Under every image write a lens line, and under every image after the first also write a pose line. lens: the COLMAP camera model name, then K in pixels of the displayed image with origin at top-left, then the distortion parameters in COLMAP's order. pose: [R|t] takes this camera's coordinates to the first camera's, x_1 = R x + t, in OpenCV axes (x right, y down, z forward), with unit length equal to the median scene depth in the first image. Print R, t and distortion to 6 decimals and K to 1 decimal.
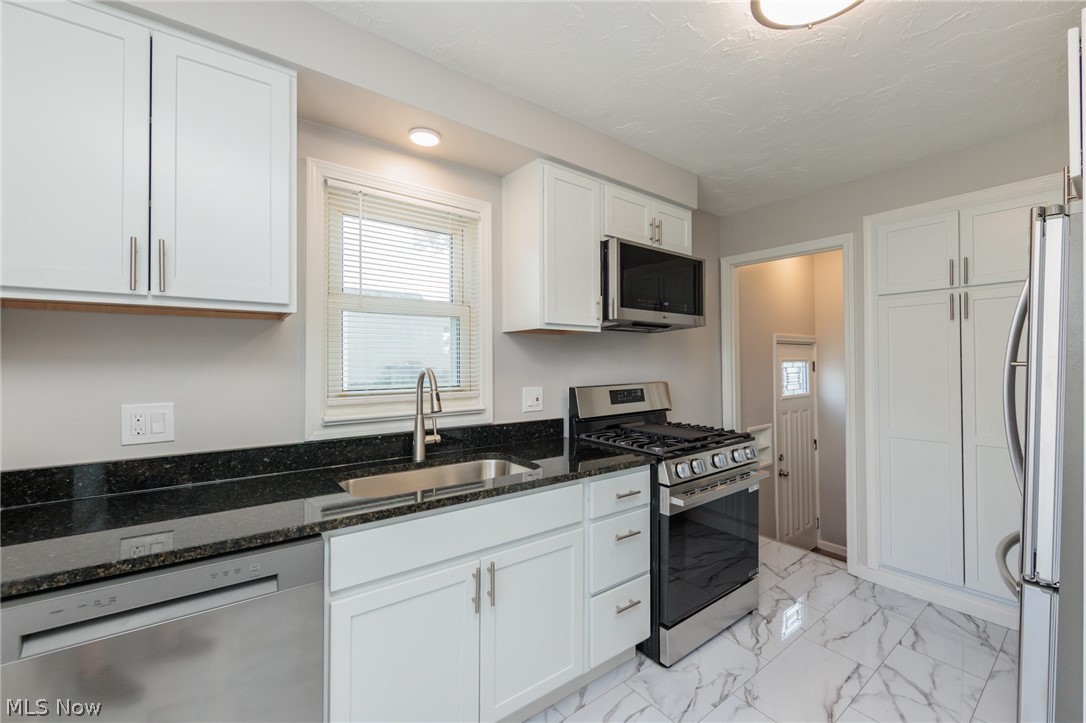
lens RADIAL K [[448.0, 0, 563.9], [0, 448.0, 356.3], [0, 0, 1]] dist [-0.001100, -0.000182]
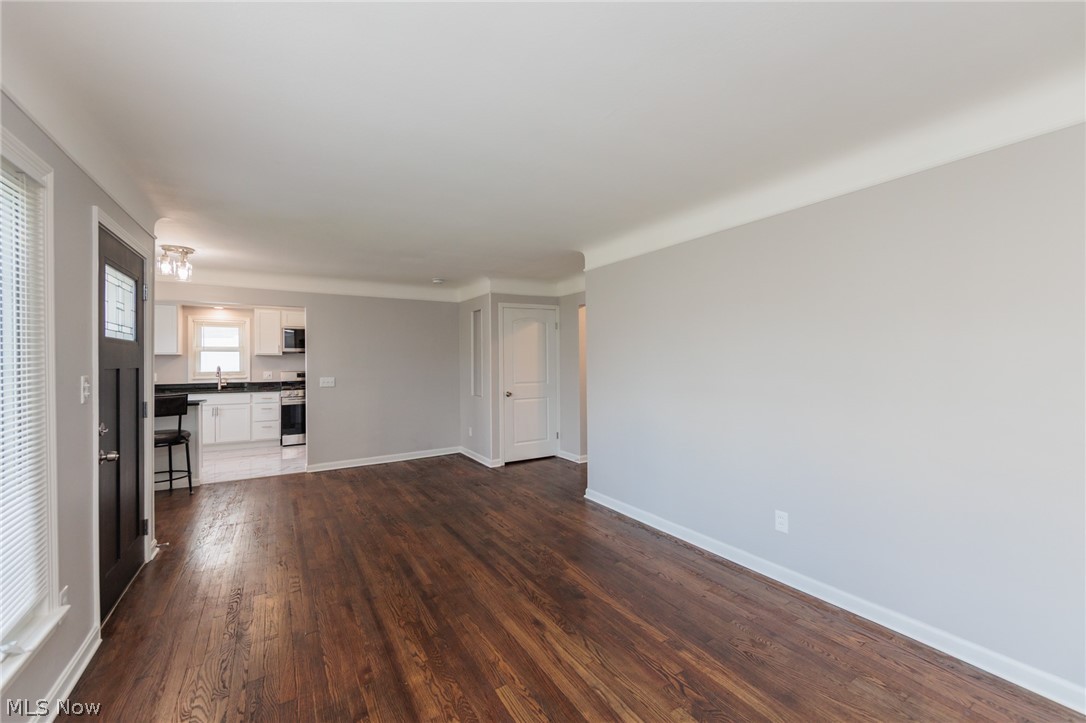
lens RADIAL K [[432.8, 0, 544.9], [0, 432.8, 360.8], [0, 0, 1]] dist [-0.000867, 0.000009]
pose [[0.993566, -0.005724, -0.113107, 2.675761], [0.008165, 0.999743, 0.021134, -0.071855], [0.112957, -0.021921, 0.993358, -2.212950]]
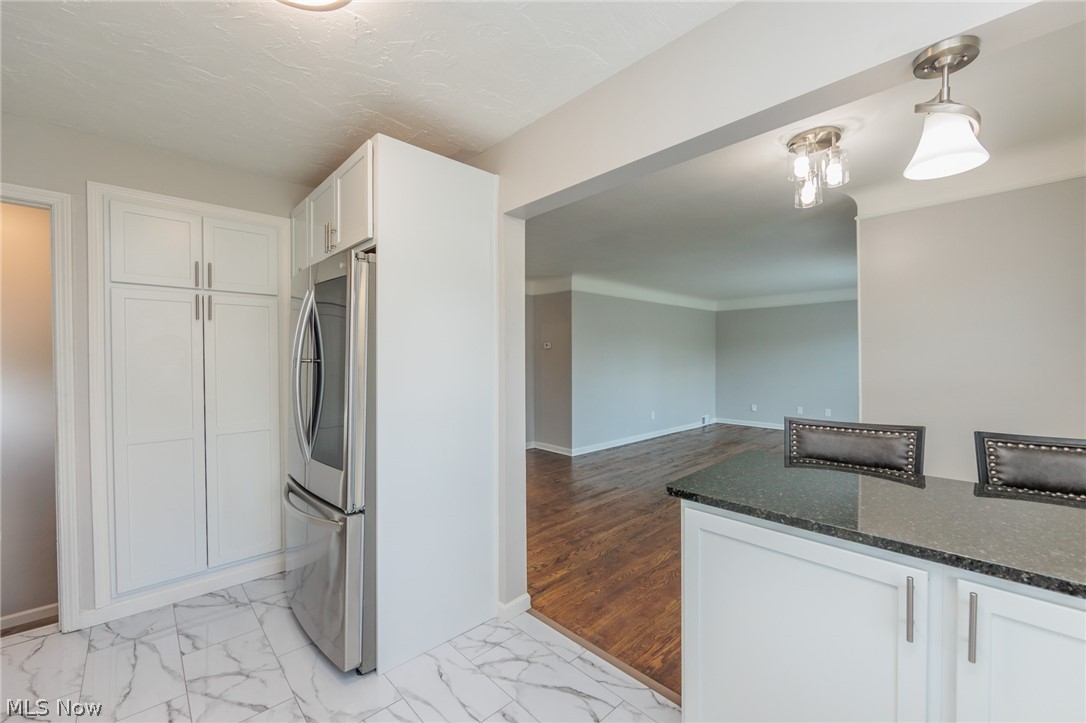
lens RADIAL K [[432.8, 0, 544.9], [0, 432.8, 360.8], [0, 0, 1]] dist [-0.000867, 0.000009]
pose [[-0.085225, 0.002510, 0.996359, -0.254879], [-0.011106, 0.999932, -0.003469, 0.011039], [-0.996300, -0.011362, -0.085191, 0.343058]]
